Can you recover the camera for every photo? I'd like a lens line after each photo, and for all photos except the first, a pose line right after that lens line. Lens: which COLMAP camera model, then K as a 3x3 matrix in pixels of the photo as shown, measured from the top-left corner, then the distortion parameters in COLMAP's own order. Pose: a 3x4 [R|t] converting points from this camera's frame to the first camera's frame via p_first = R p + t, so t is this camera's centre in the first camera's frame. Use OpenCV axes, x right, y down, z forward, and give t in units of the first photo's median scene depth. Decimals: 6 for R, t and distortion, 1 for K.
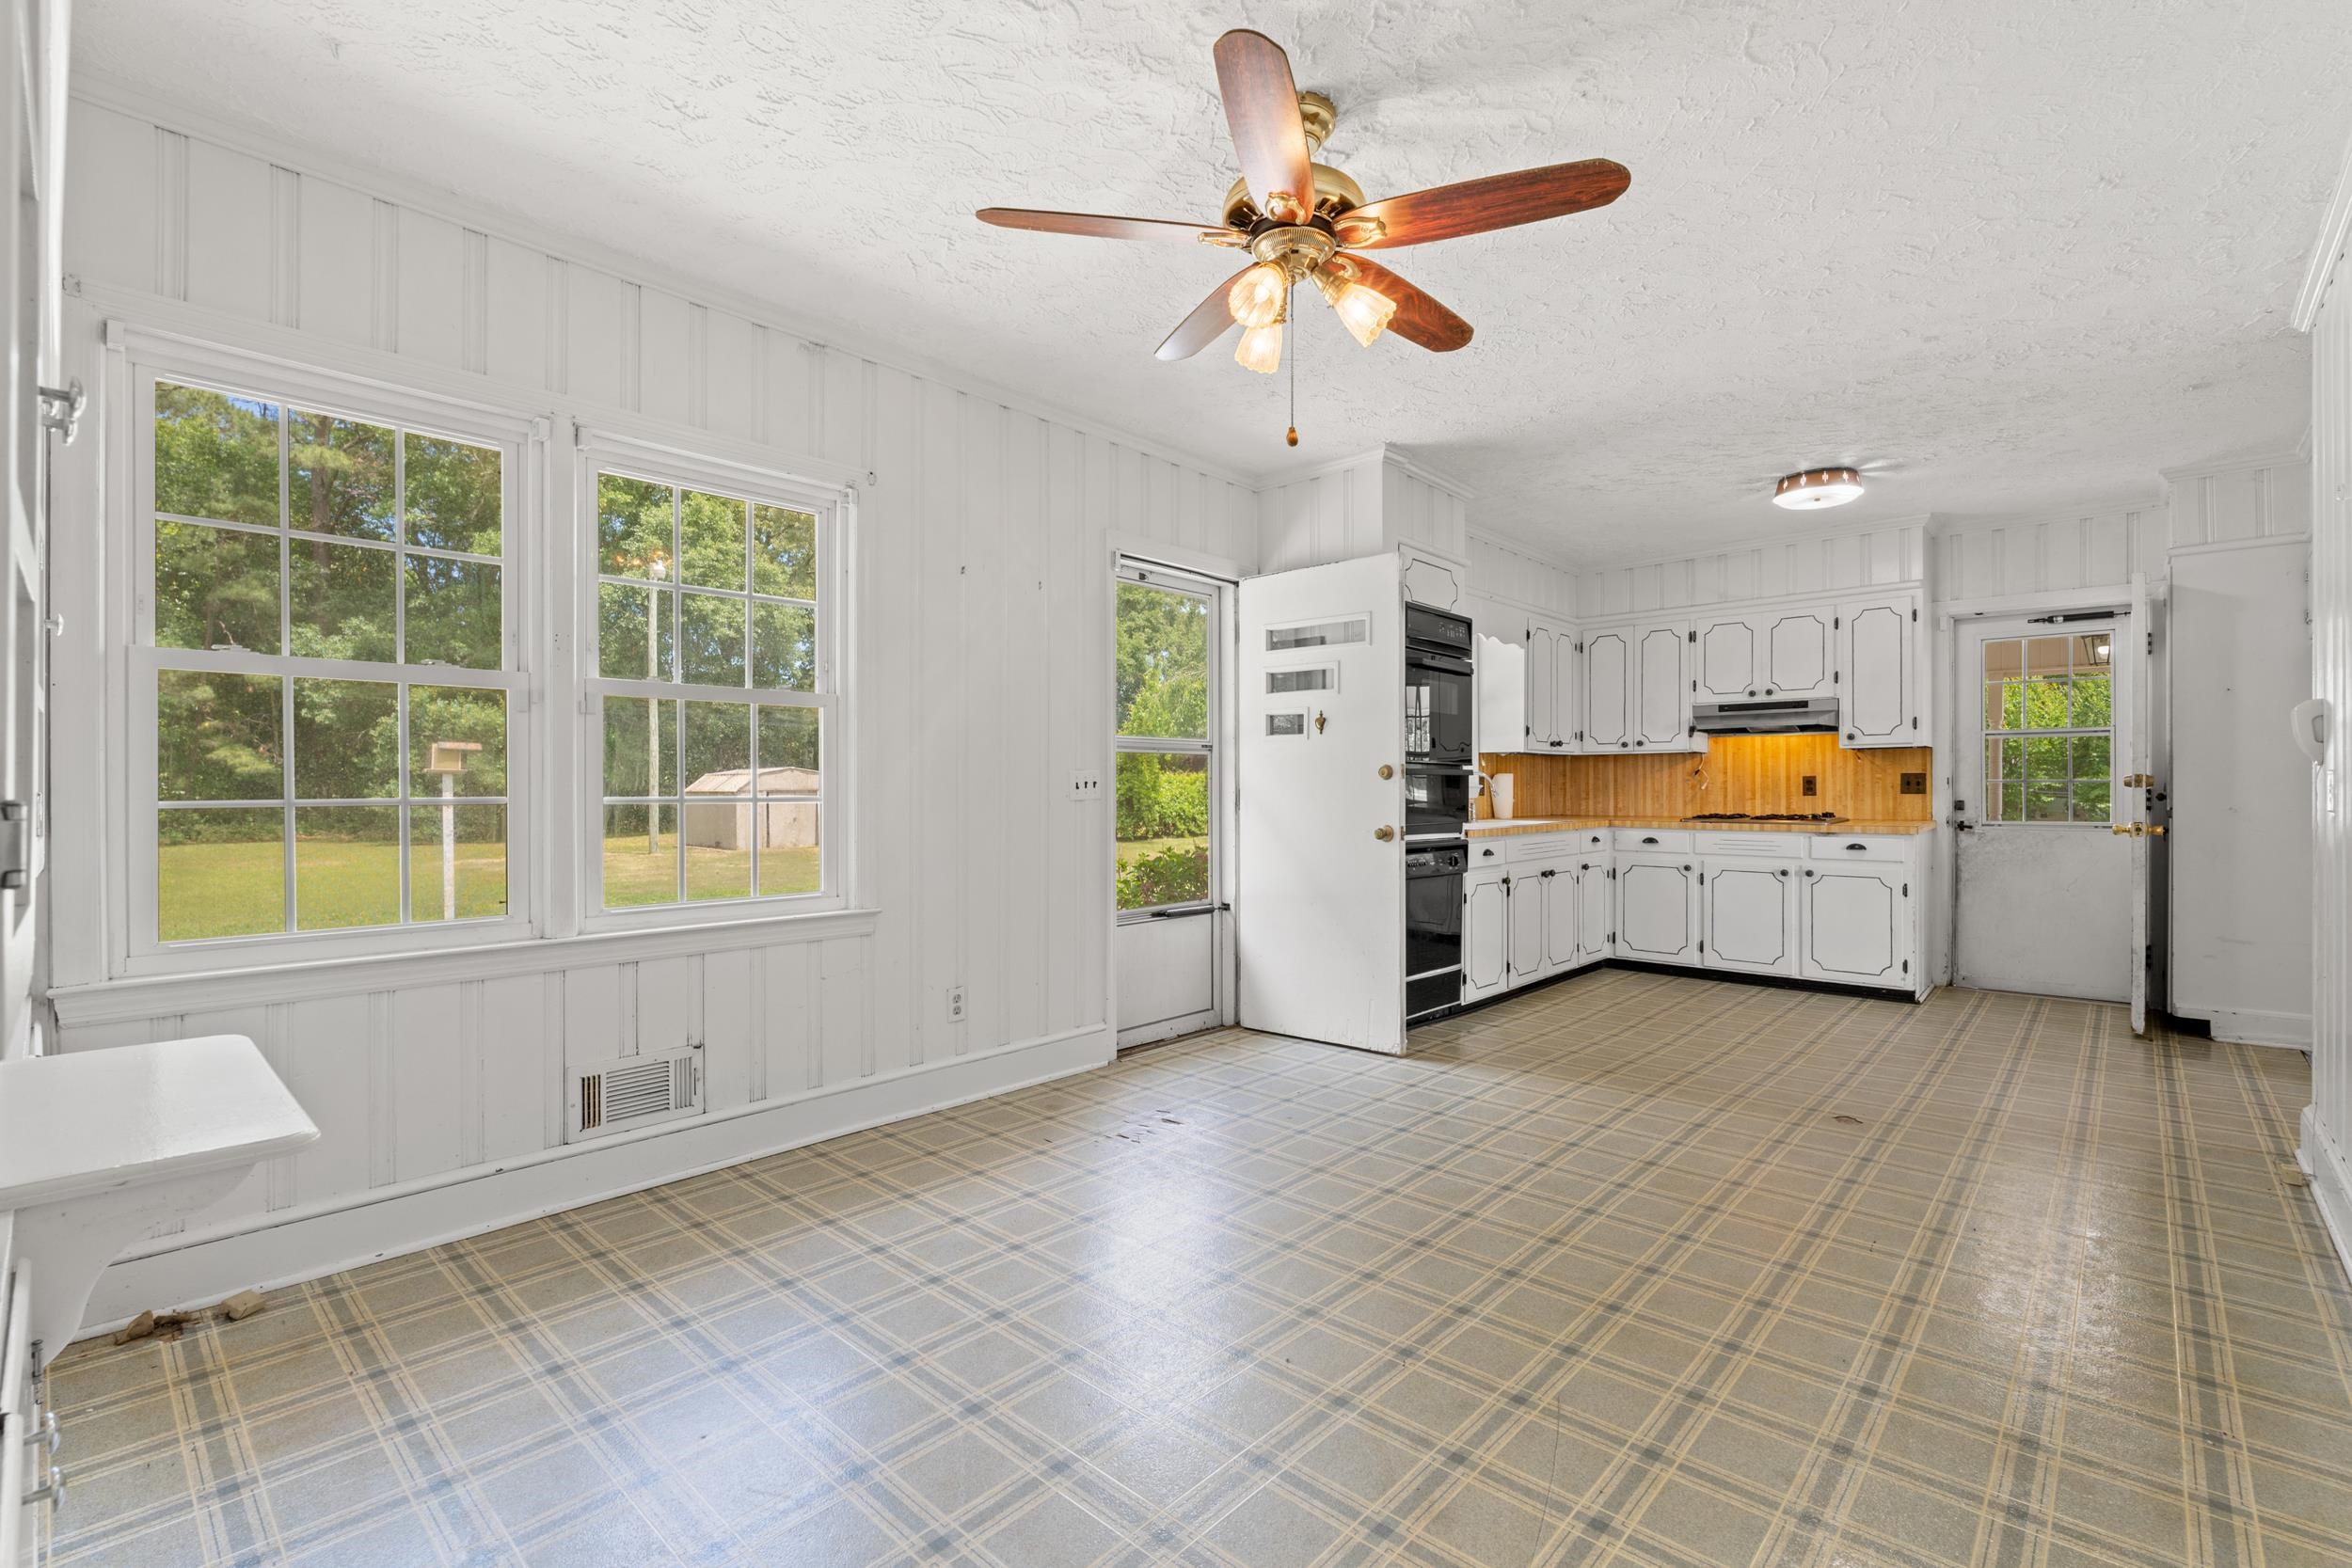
lens RADIAL K [[1050.5, 0, 1191.9], [0, 1050.5, 785.1], [0, 0, 1]] dist [-0.001523, 0.000127]
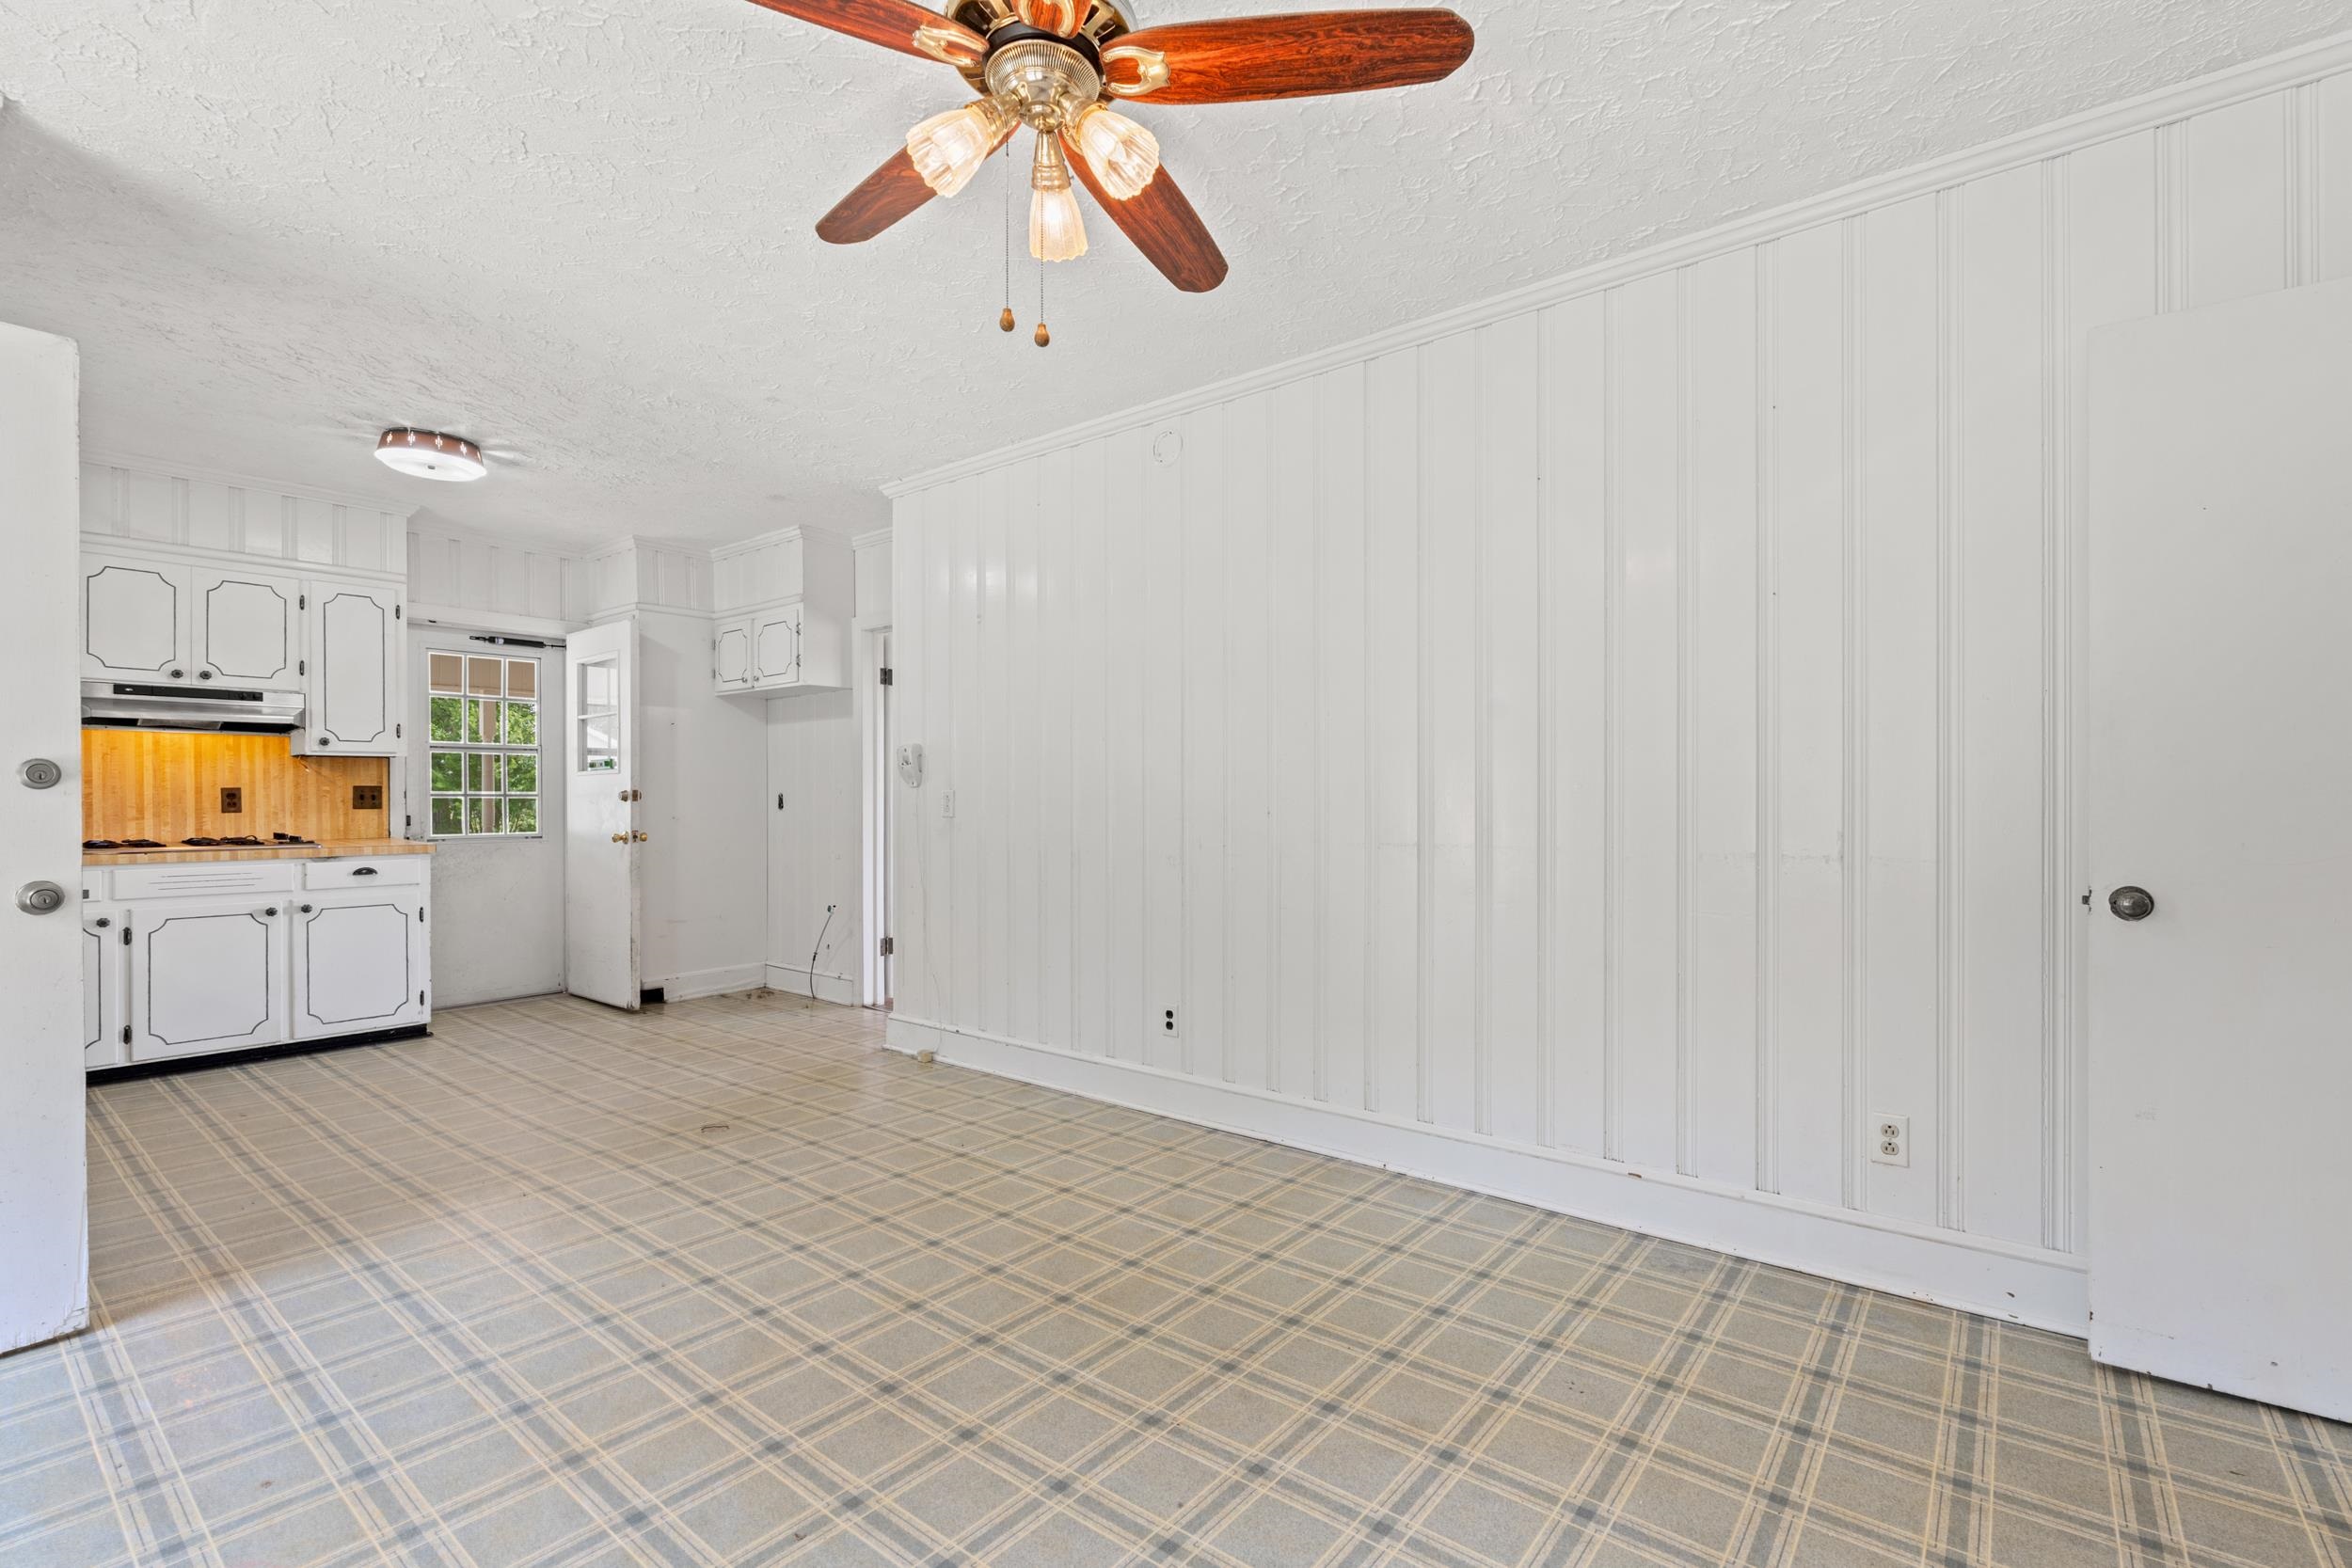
lens RADIAL K [[1047.9, 0, 1187.1], [0, 1047.9, 804.1], [0, 0, 1]] dist [-0.002254, -0.000192]
pose [[-0.062139, -0.004400, 0.998058, -0.316624], [-0.000980, 0.999990, 0.004348, -0.000598], [-0.998067, -0.000707, -0.062143, 0.460009]]
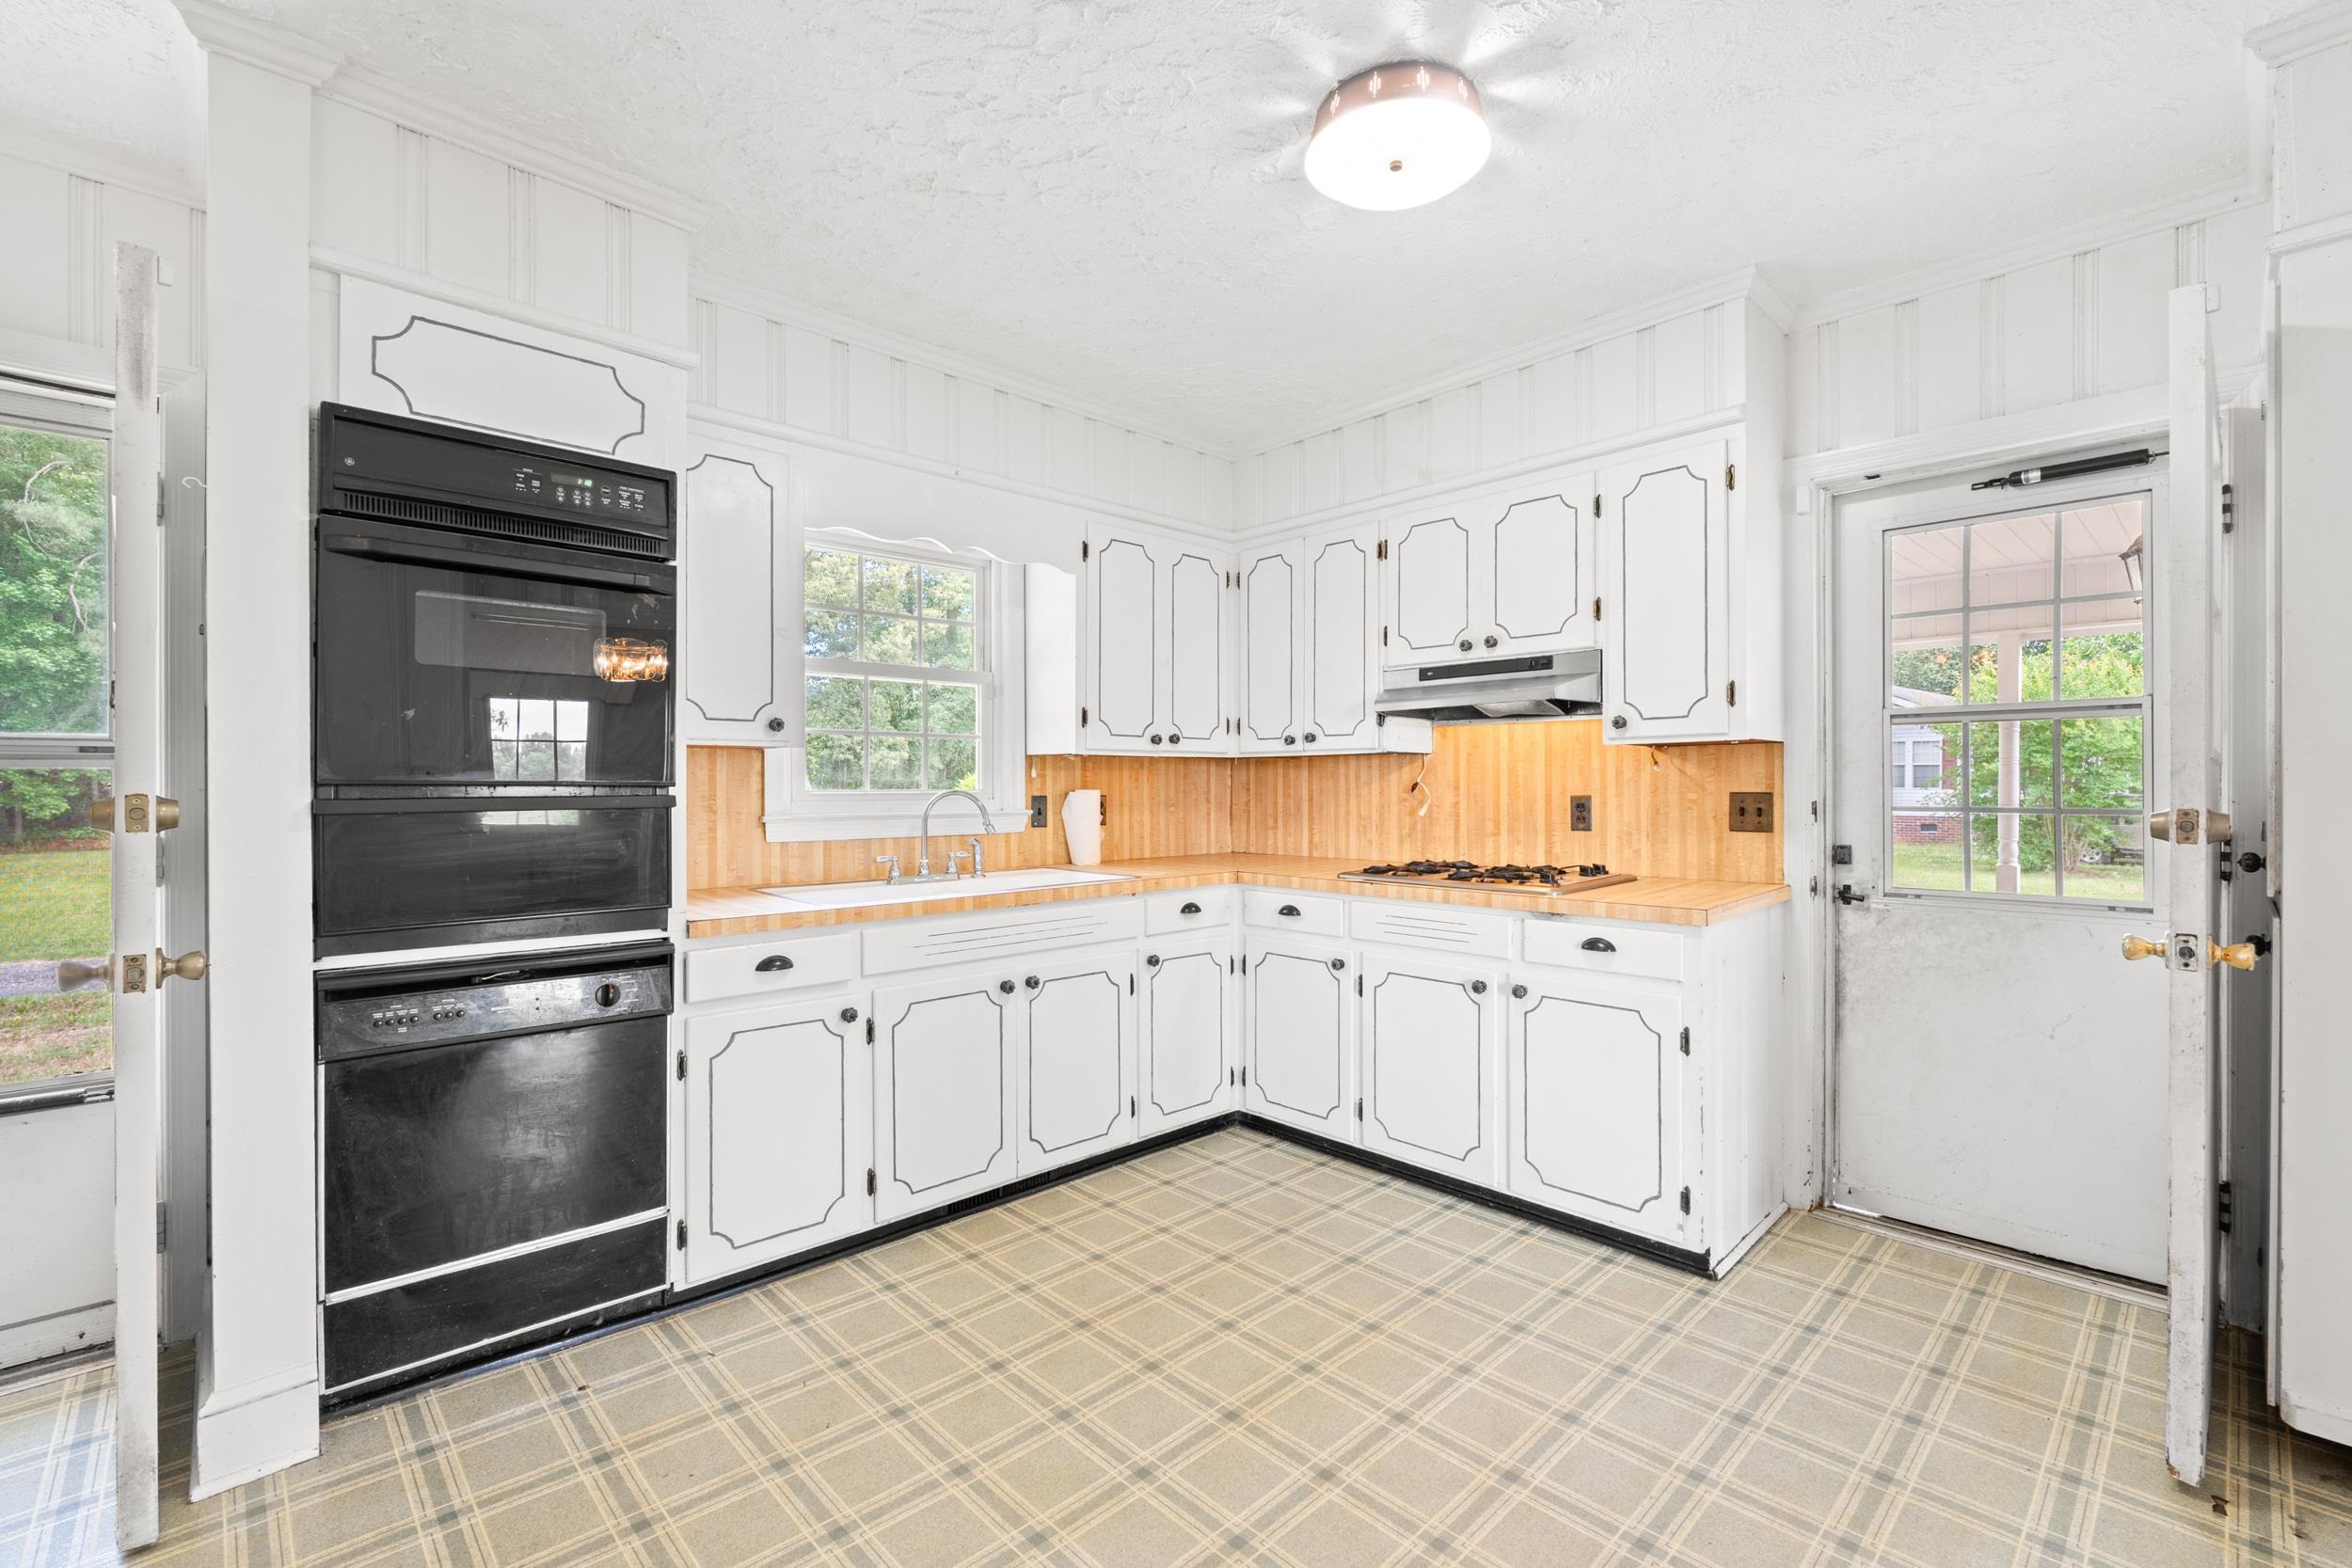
lens RADIAL K [[1031.5, 0, 1184.8], [0, 1031.5, 789.1], [0, 0, 1]] dist [-0.005064, 0.000673]
pose [[0.998060, -0.000528, -0.062262, 0.562756], [0.000913, 0.999981, 0.006153, -0.020943], [0.062257, -0.006198, 0.998041, 0.605655]]
